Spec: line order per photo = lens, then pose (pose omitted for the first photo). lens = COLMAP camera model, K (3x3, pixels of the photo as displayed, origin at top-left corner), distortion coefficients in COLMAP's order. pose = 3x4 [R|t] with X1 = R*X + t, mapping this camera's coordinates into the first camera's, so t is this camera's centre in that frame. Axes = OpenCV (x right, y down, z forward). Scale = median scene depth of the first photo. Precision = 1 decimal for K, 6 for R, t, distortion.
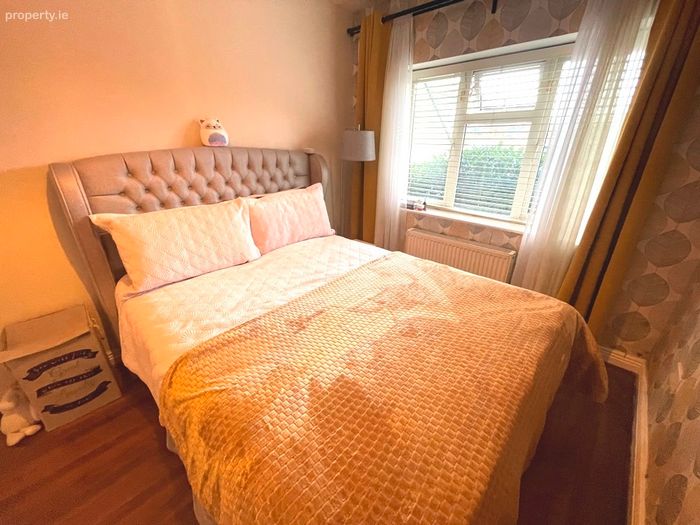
lens RADIAL K [[282.1, 0, 344.9], [0, 282.1, 263.5], [0, 0, 1]] dist [-0.001975, -0.000107]
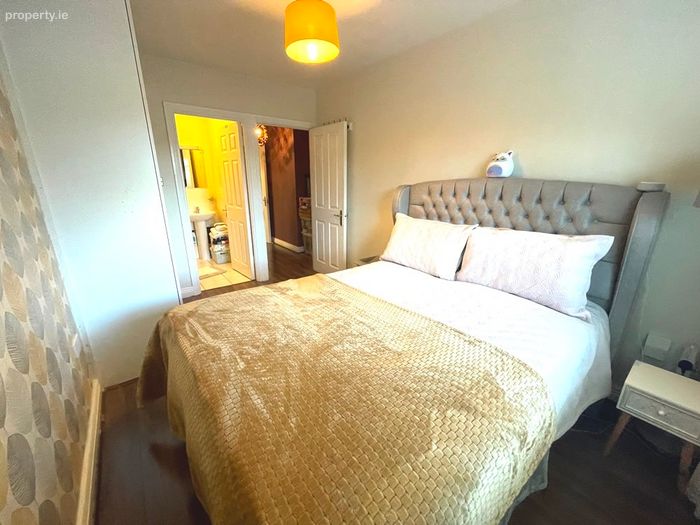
lens RADIAL K [[282.1, 0, 345.1], [0, 282.1, 260.1], [0, 0, 1]] dist [-0.001975, -0.000107]
pose [[-0.114988, 0.289688, -0.950189, 0.760146], [-0.391157, 0.866051, 0.311373, -0.275076], [0.913112, 0.407477, 0.013728, 0.643296]]
